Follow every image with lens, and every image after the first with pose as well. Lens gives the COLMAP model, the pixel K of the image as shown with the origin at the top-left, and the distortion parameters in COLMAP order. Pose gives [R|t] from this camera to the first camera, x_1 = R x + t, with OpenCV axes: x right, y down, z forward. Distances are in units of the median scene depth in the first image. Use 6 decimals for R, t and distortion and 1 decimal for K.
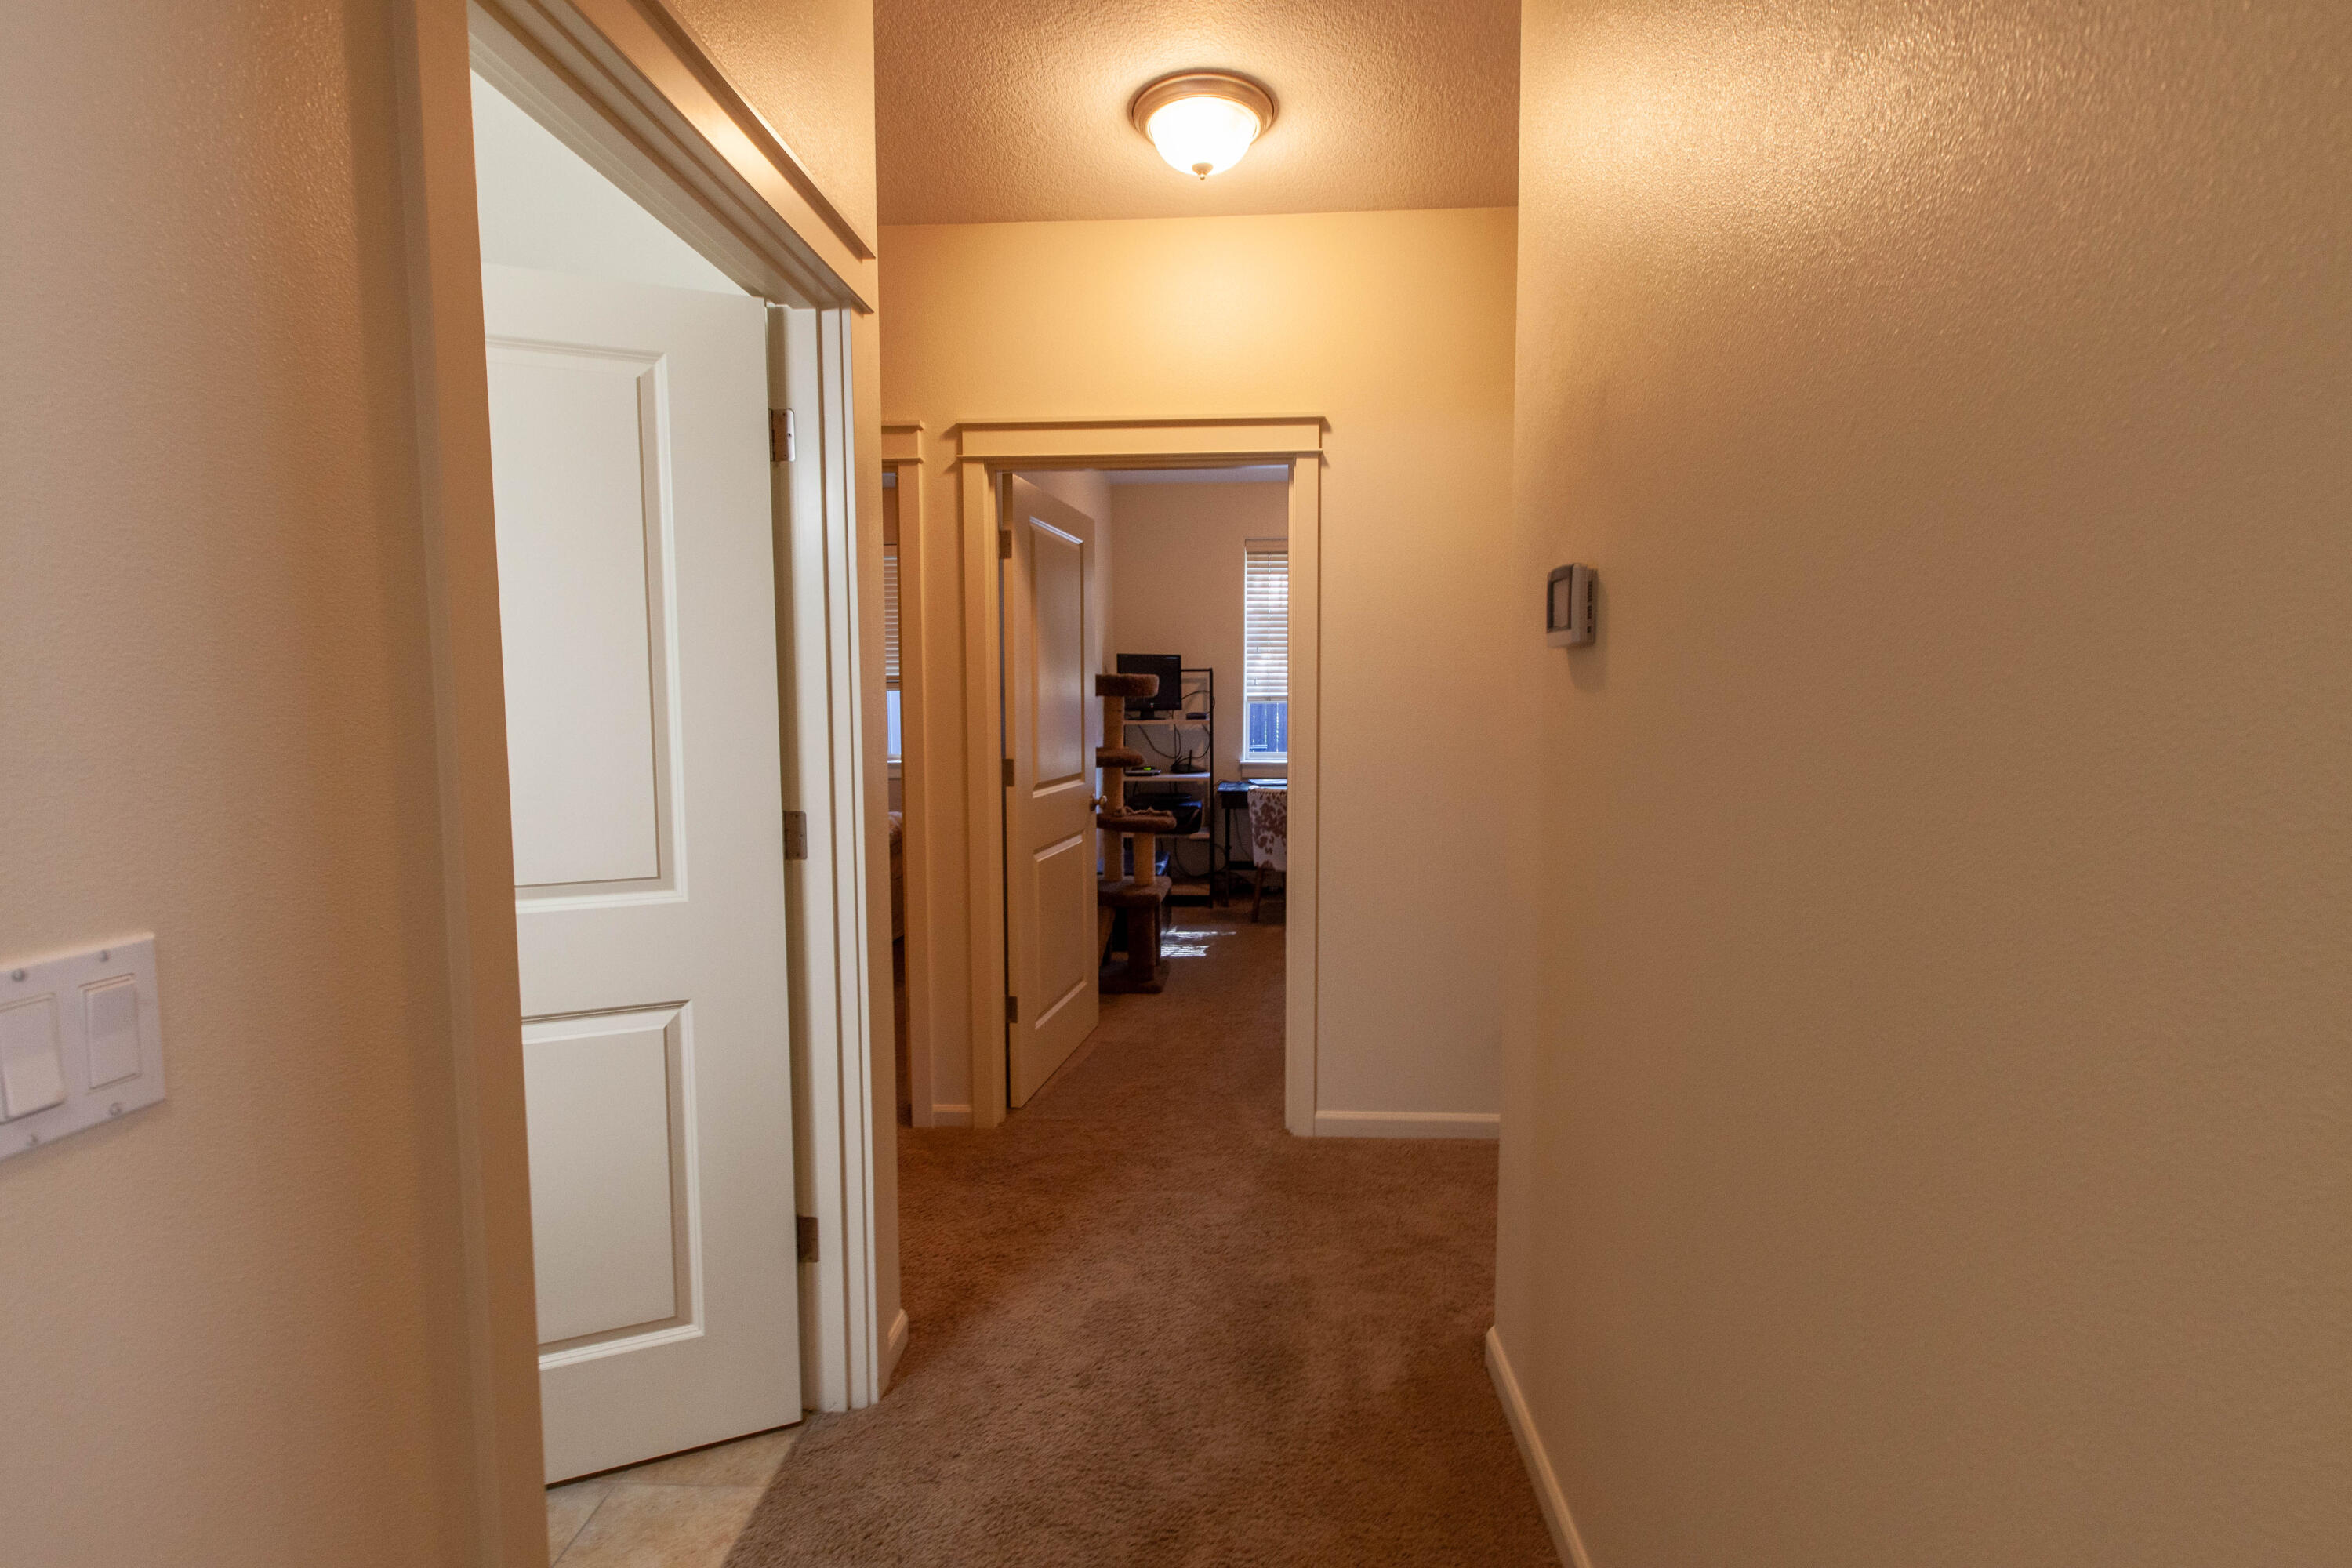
lens RADIAL K [[1065.1, 0, 1159.2], [0, 1065.1, 784.0], [0, 0, 1]] dist [-0.002737, -0.000413]
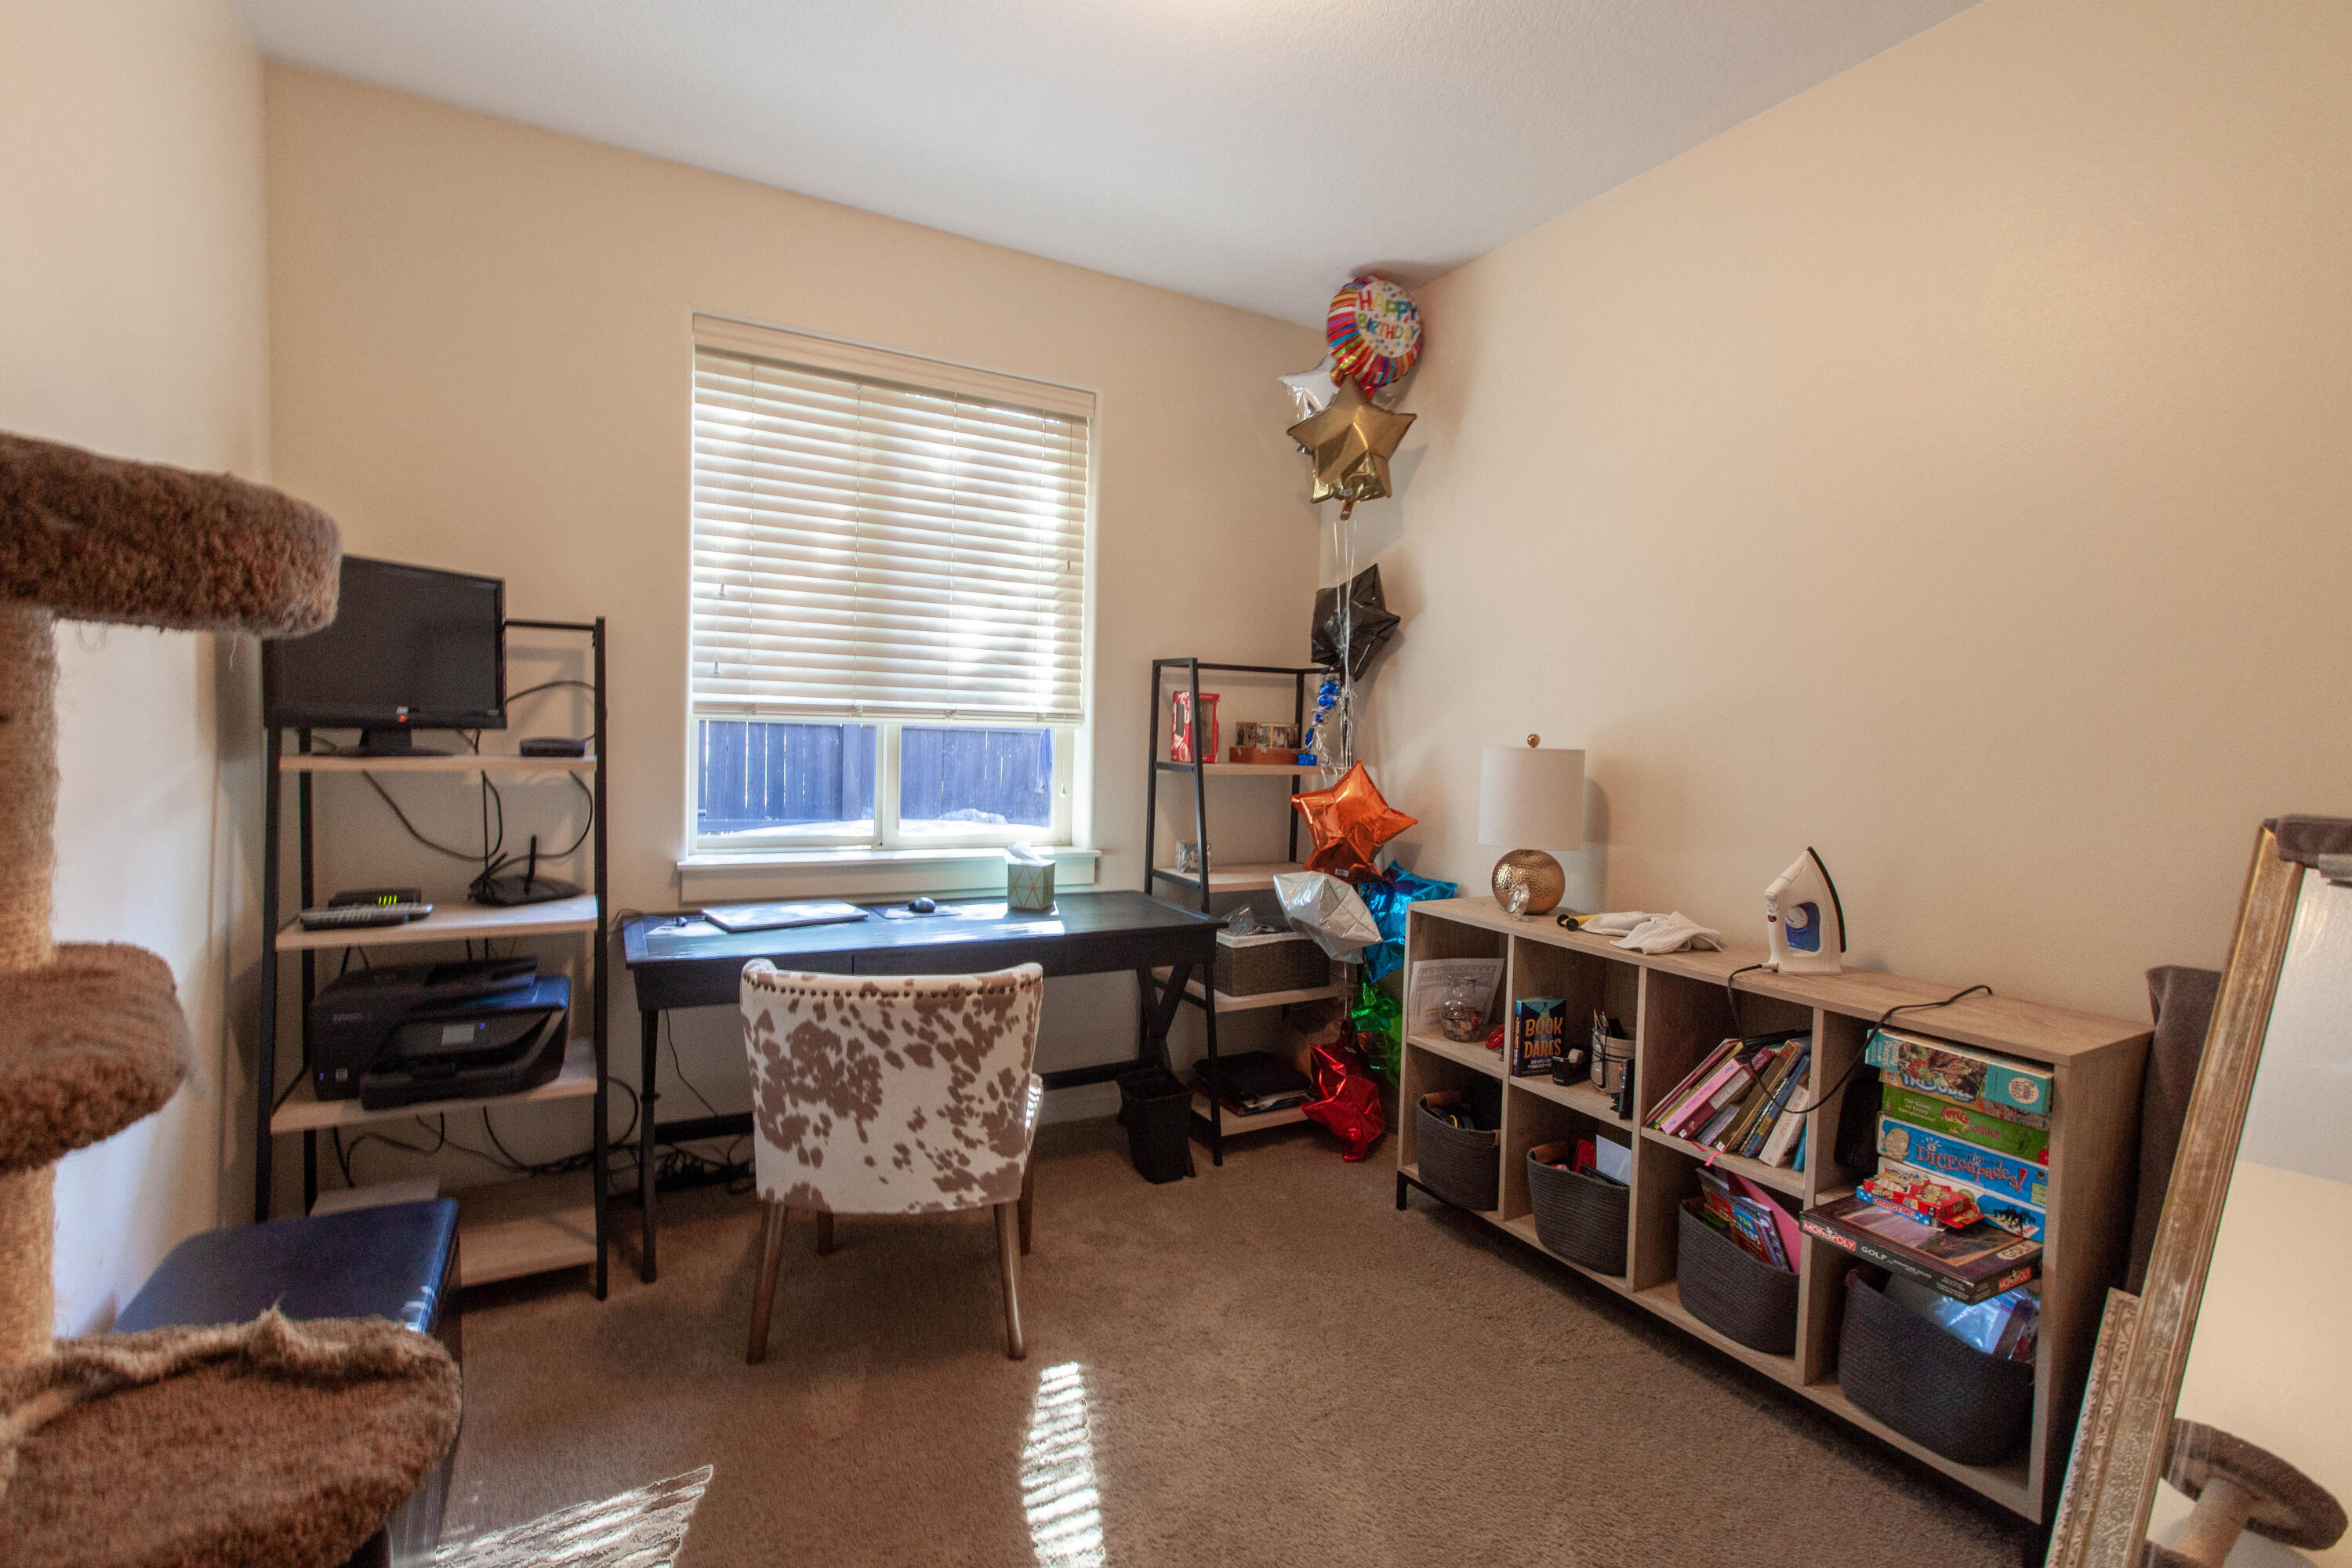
lens RADIAL K [[1065.1, 0, 1180.9], [0, 1065.1, 778.2], [0, 0, 1]] dist [-0.002737, -0.000413]
pose [[0.828358, 0.002958, 0.560191, 0.008585], [0.008020, 0.999821, -0.017139, -0.045117], [-0.560141, 0.018690, 0.828186, 0.569508]]
